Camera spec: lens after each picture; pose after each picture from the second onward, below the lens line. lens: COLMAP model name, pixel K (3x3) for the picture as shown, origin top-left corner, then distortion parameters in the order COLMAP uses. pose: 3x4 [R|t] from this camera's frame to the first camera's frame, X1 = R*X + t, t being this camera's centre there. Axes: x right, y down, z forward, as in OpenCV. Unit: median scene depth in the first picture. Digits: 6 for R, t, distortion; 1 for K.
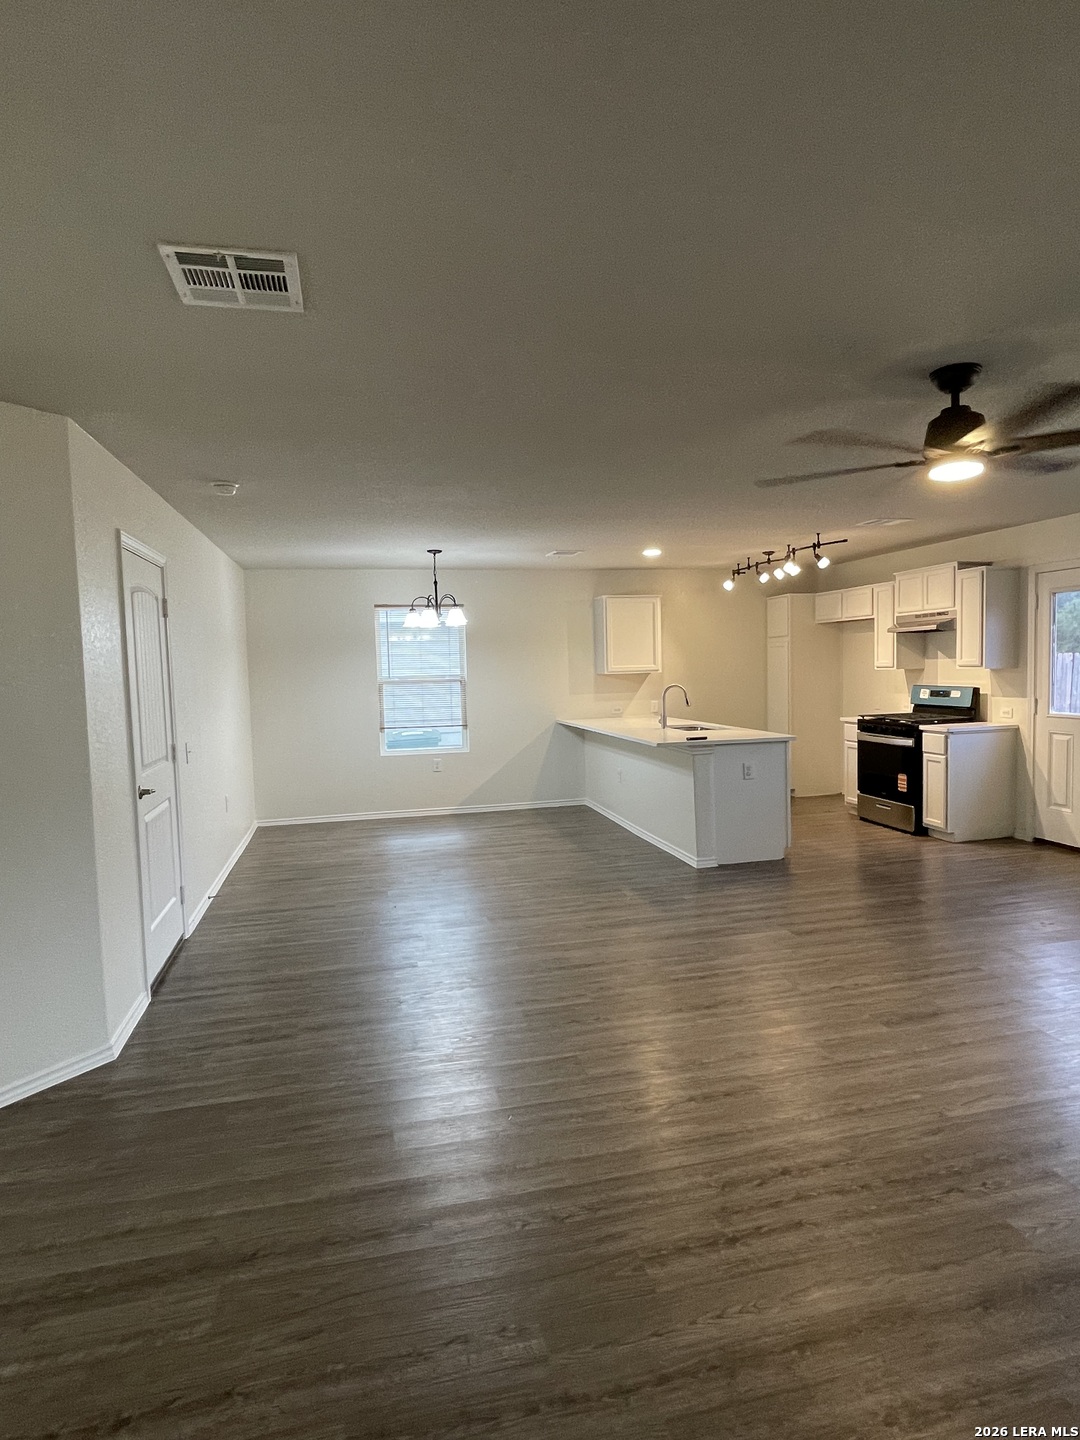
lens RADIAL K [[811.0, 0, 542.0], [0, 811.0, 722.0], [0, 0, 1]] dist [-0.001448, -0.001530]
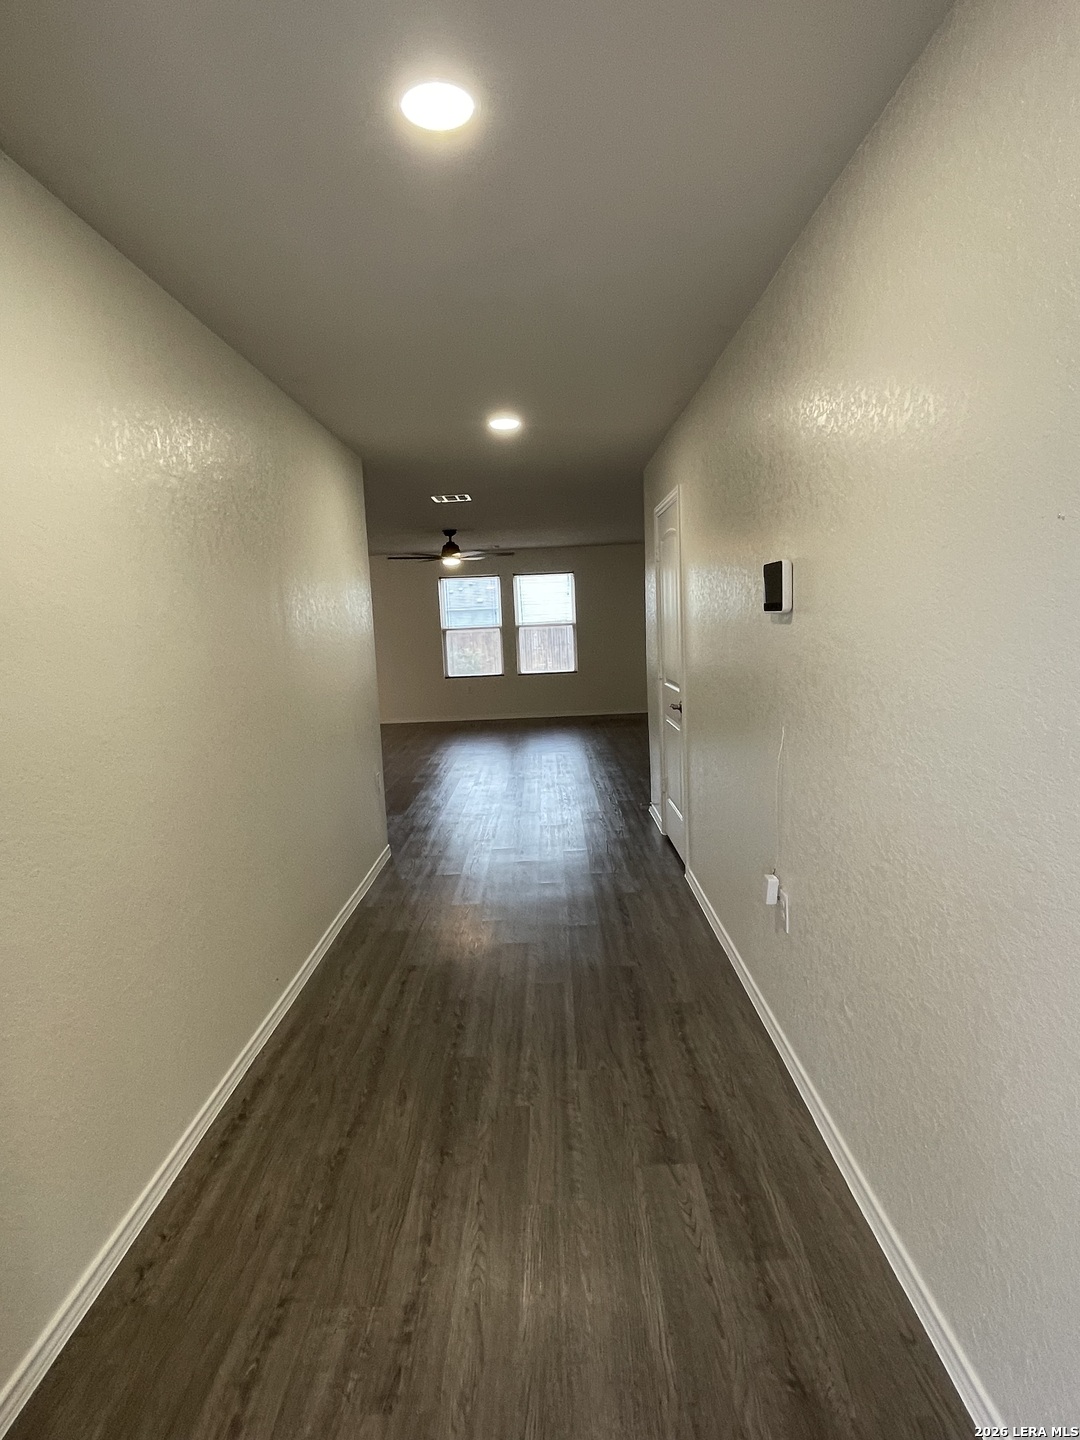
lens RADIAL K [[811.0, 0, 540.1], [0, 811.0, 719.9], [0, 0, 1]] dist [-0.001448, -0.001530]
pose [[0.241003, -0.103515, 0.964988, -1.049173], [0.099257, 0.991711, 0.081592, 0.032654], [-0.965435, 0.076118, 0.249280, -0.033673]]
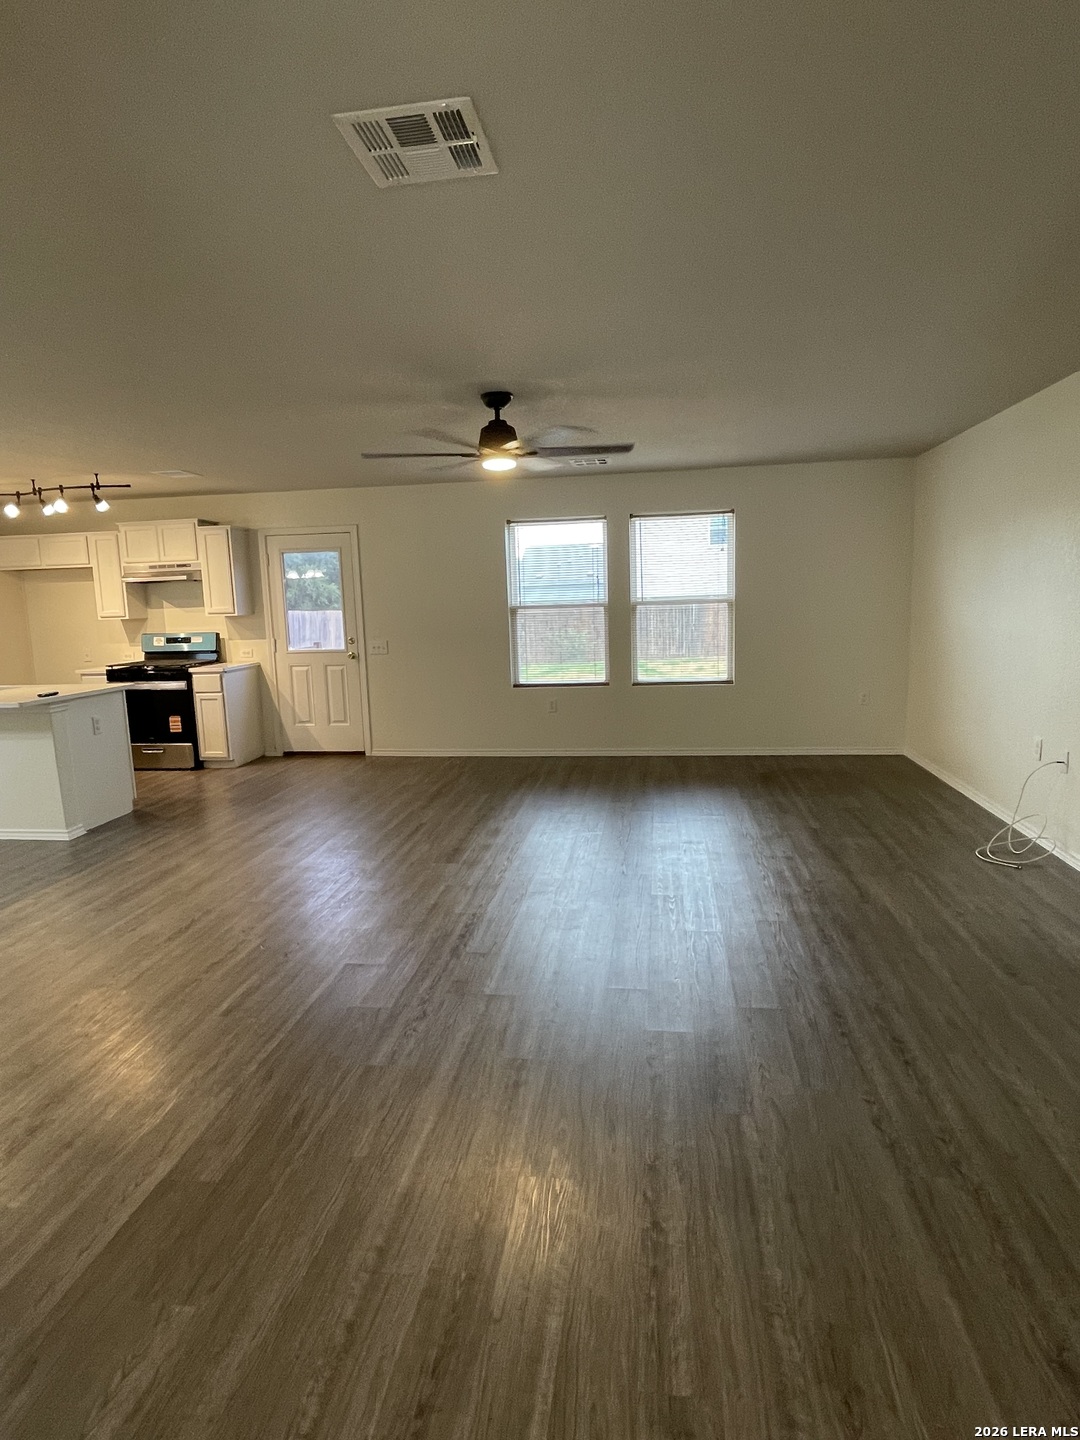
lens RADIAL K [[811.0, 0, 536.9], [0, 811.0, 719.2], [0, 0, 1]] dist [-0.001448, -0.001530]
pose [[0.373644, -0.120850, 0.919666, -0.365099], [0.084416, 0.991792, 0.096031, 0.006386], [-0.923723, 0.041753, 0.380779, 0.161766]]
